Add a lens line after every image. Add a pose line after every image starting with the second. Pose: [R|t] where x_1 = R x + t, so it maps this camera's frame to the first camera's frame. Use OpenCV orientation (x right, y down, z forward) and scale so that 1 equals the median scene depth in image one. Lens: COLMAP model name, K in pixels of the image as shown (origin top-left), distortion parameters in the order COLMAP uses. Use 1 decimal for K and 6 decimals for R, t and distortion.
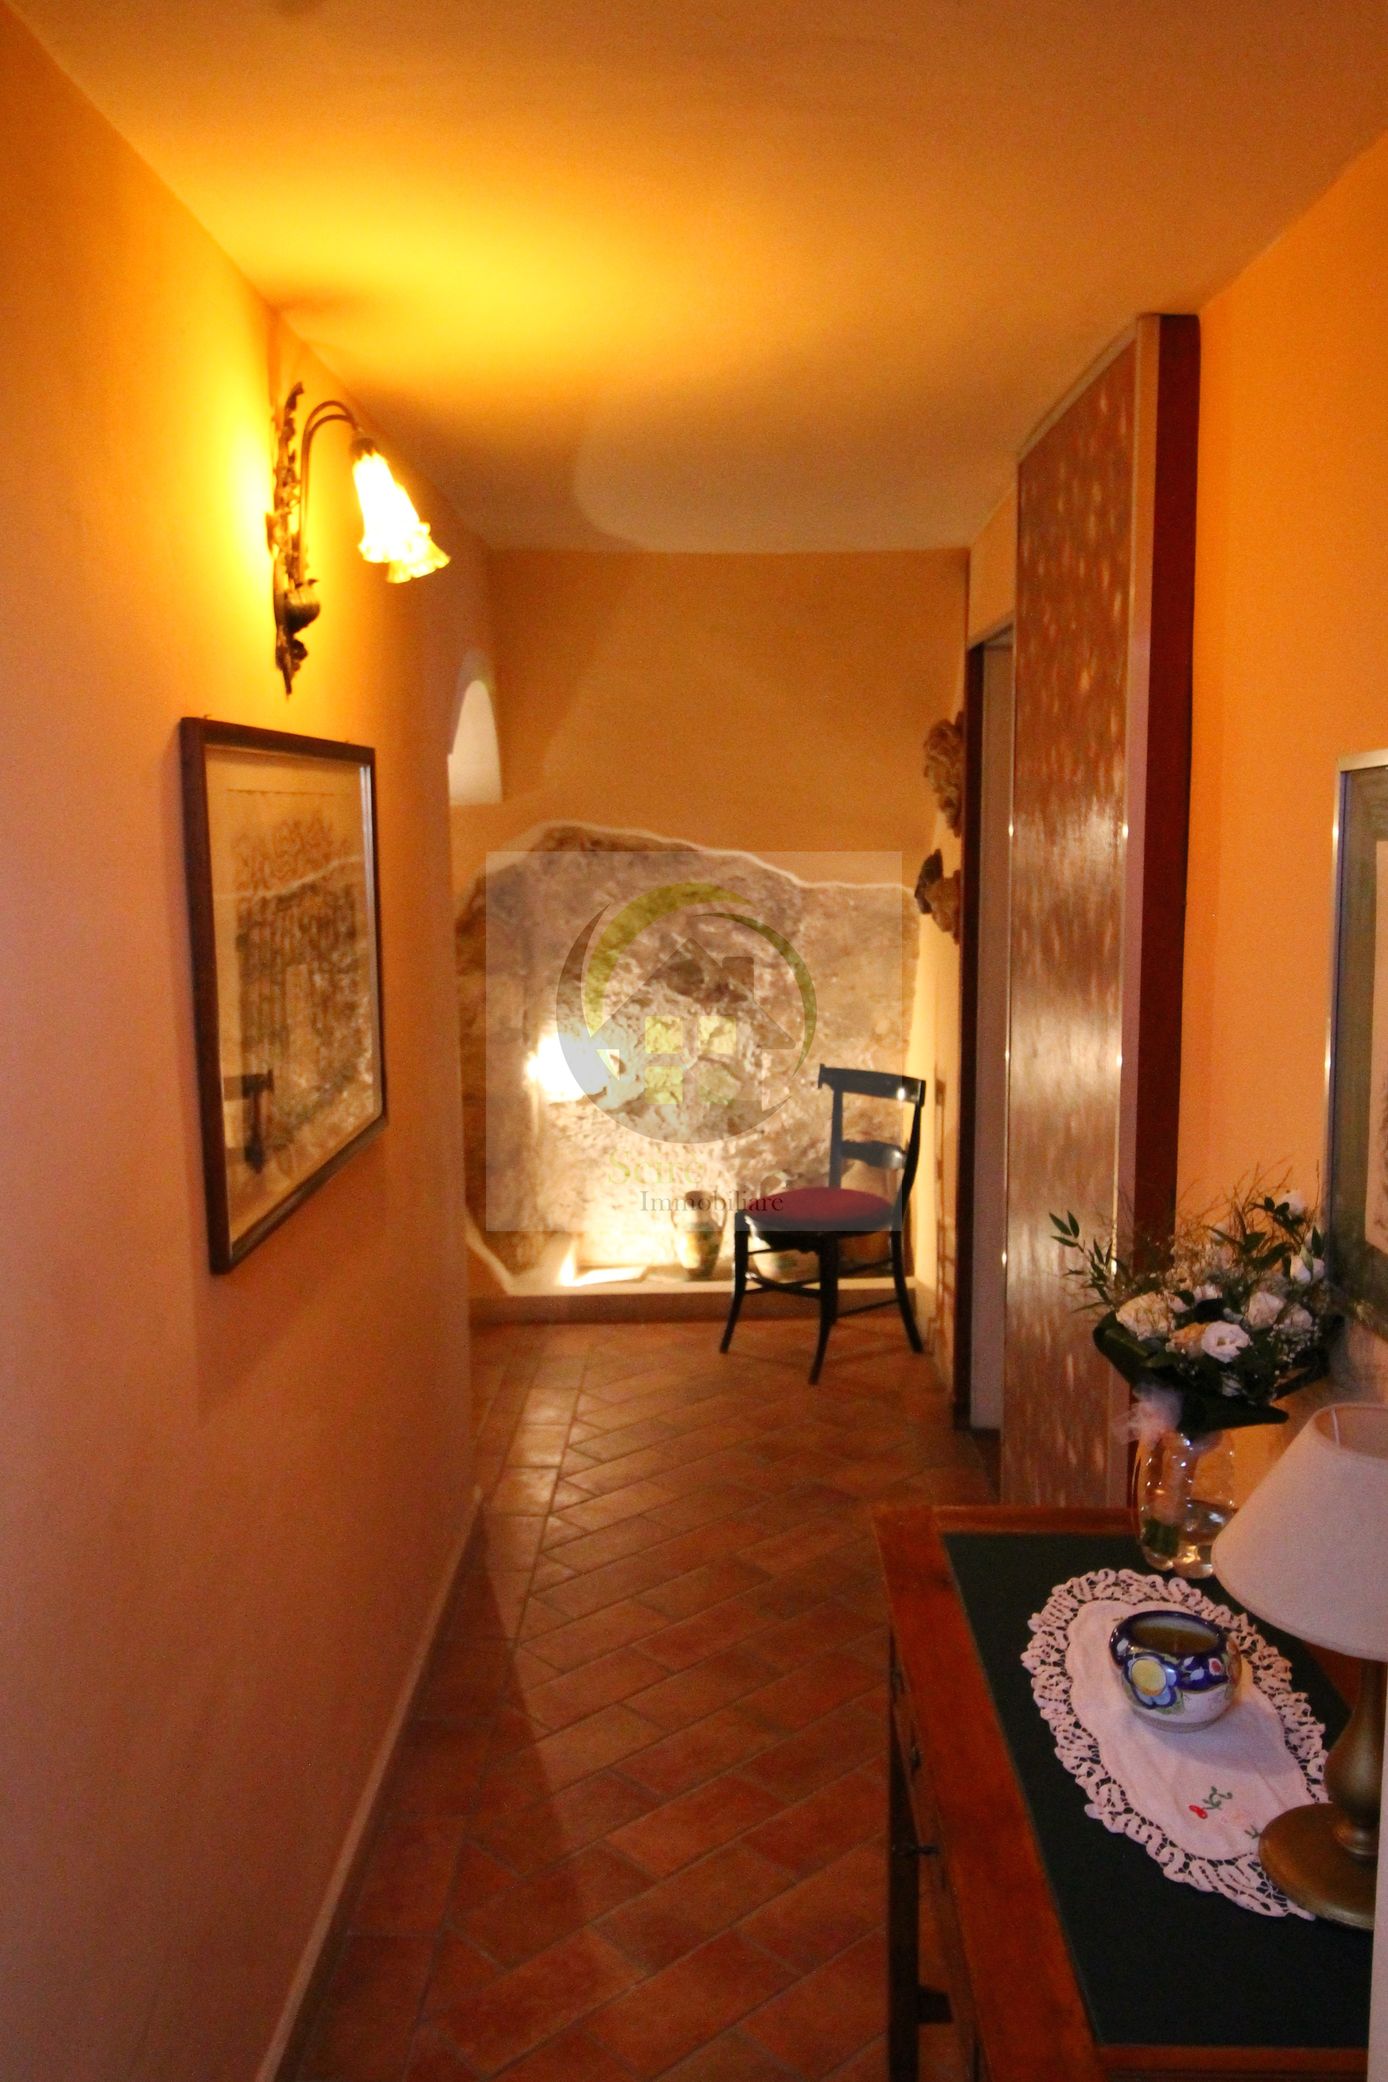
lens RADIAL K [[1682.0, 0, 685.9], [0, 1682.0, 1038.3], [0, 0, 1]] dist [-0.008302, 0.044857]
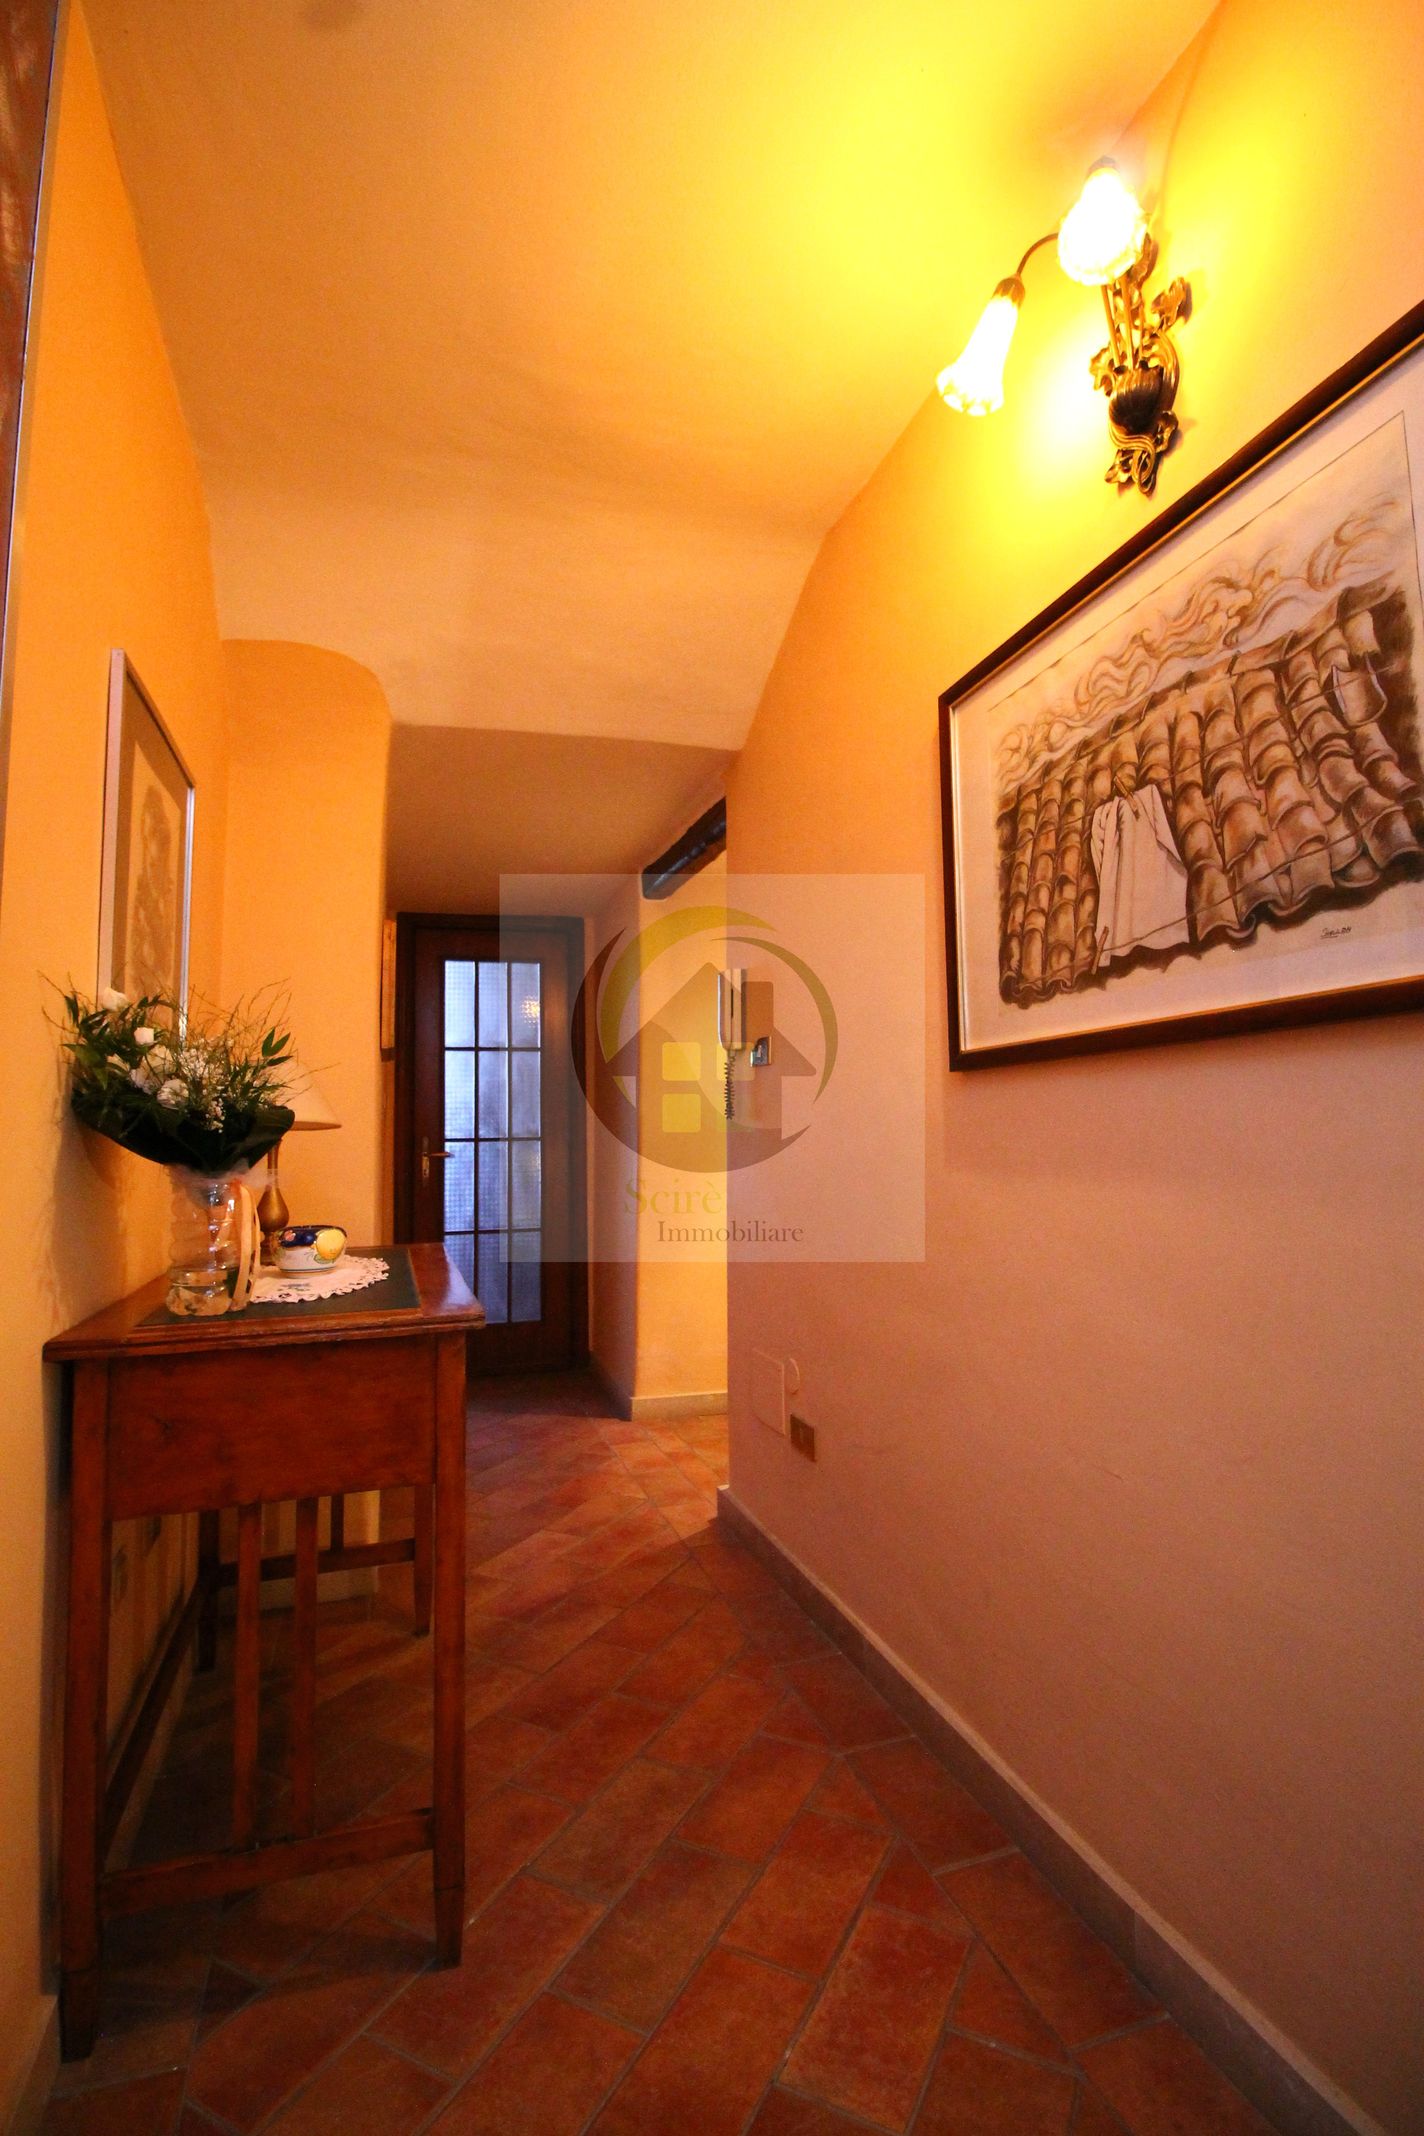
lens RADIAL K [[998.2, 0, 706.5], [0, 998.2, 1058.1], [0, 0, 1]] dist [-0.004729, -0.007313]
pose [[-0.945826, -0.004852, -0.324638, 0.071220], [-0.020359, 0.998807, 0.044388, 0.035426], [0.324036, 0.048592, -0.944796, 0.637412]]
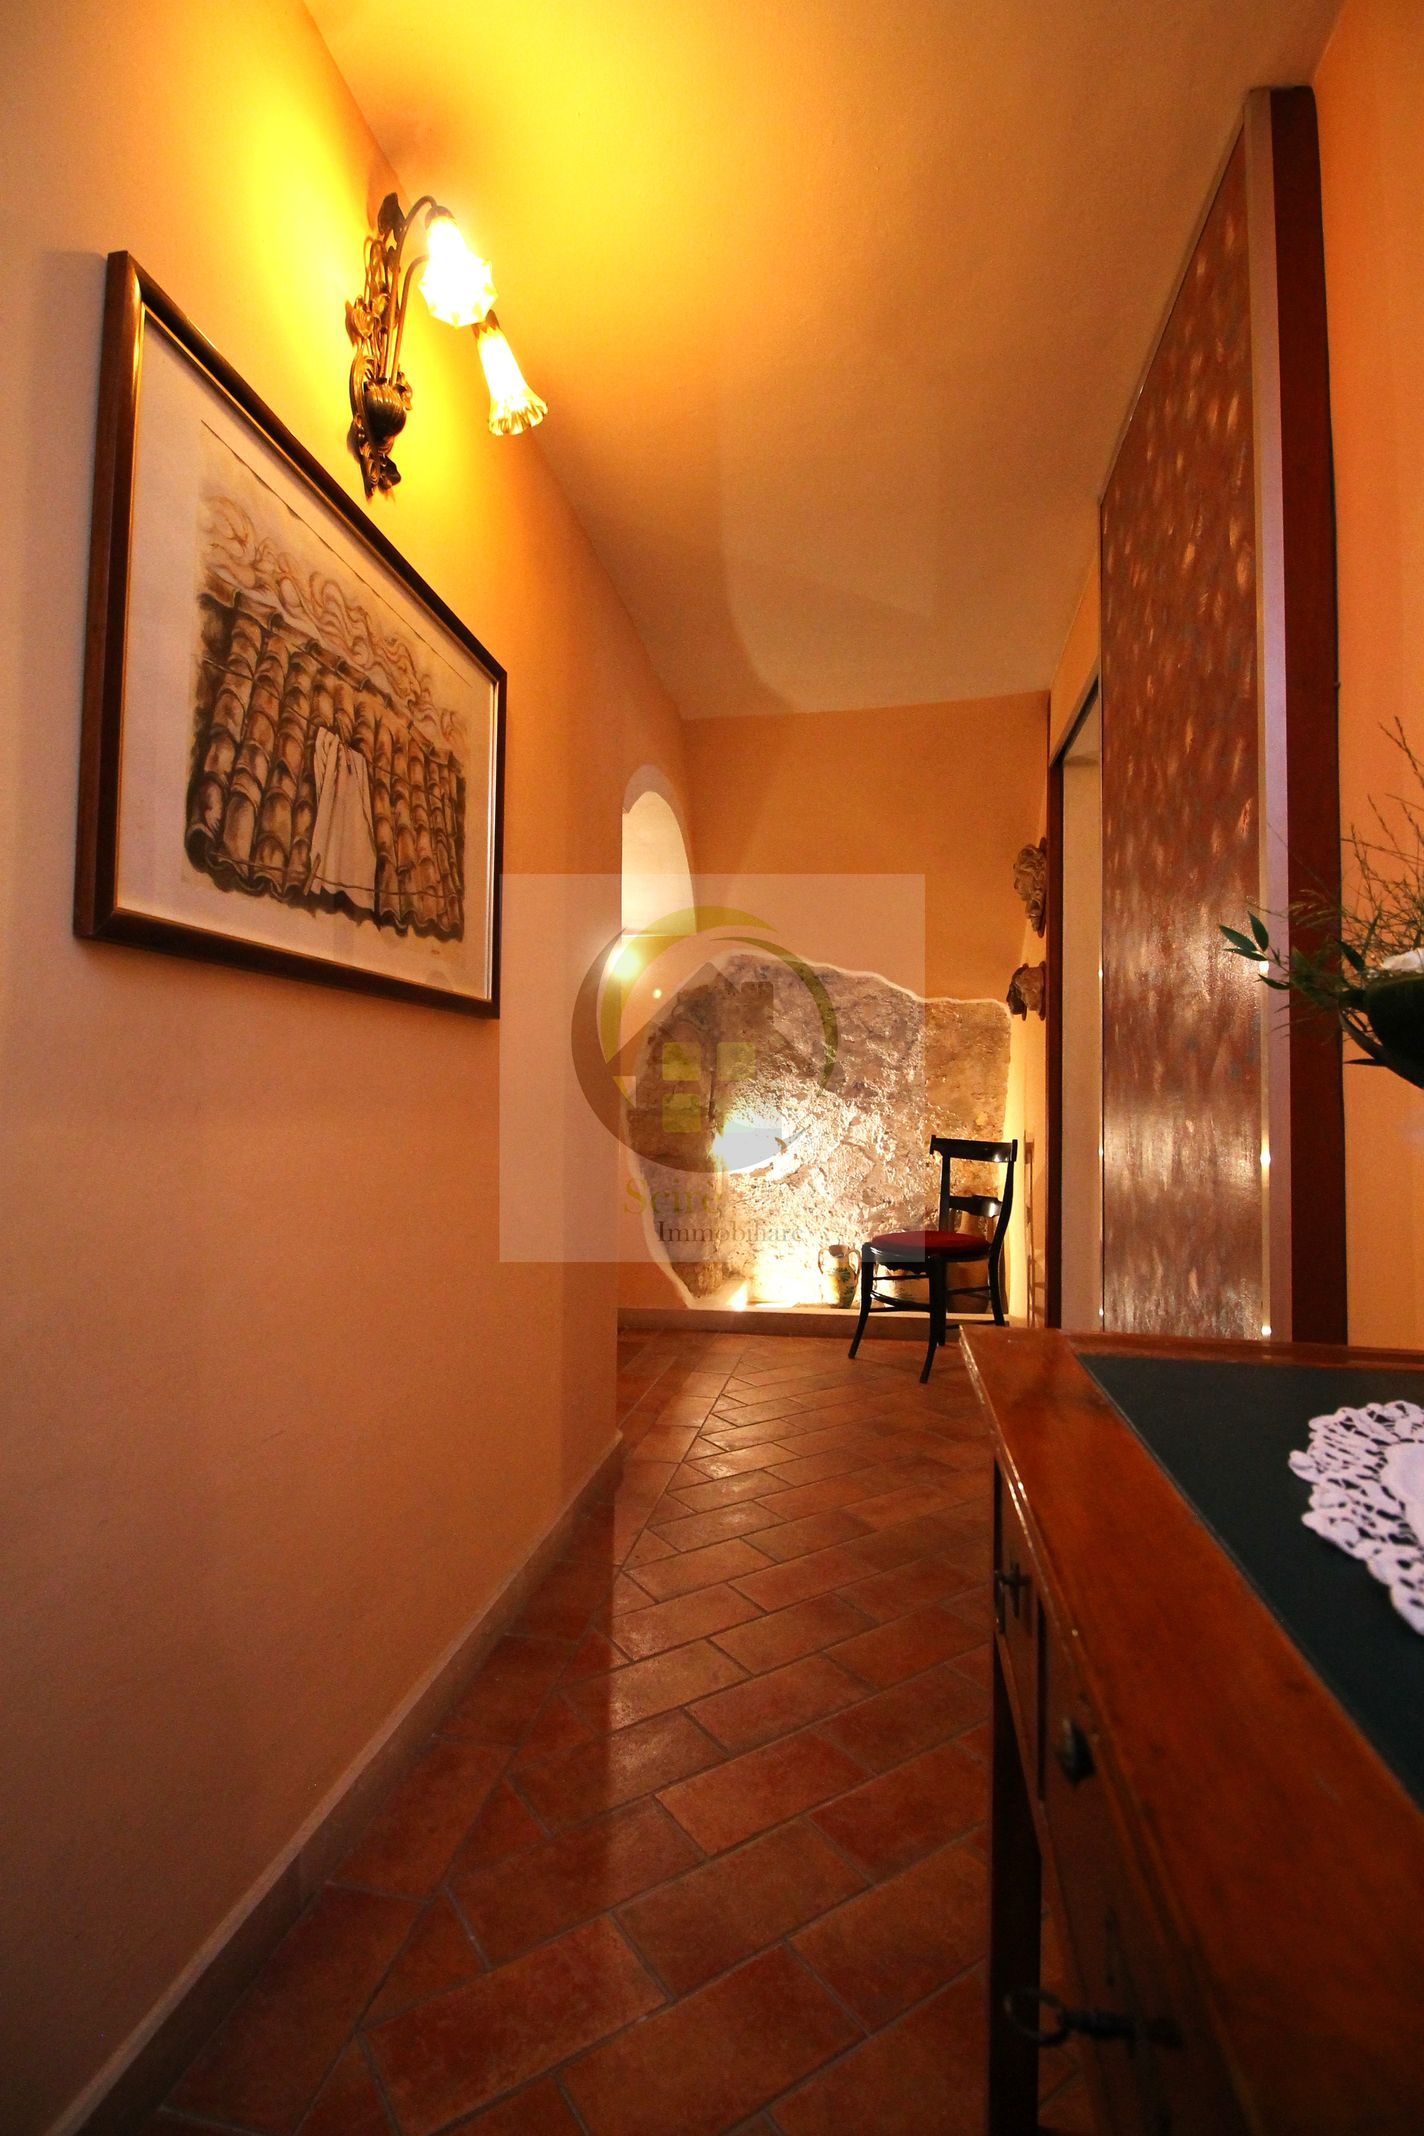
lens RADIAL K [[998.2, 0, 717.1], [0, 998.2, 1054.6], [0, 0, 1]] dist [-0.004729, -0.007313]
pose [[0.989349, 0.016817, -0.144586, 0.026762], [-0.041751, 0.984352, -0.171196, 0.095600], [0.139445, 0.175409, 0.974570, 0.225638]]
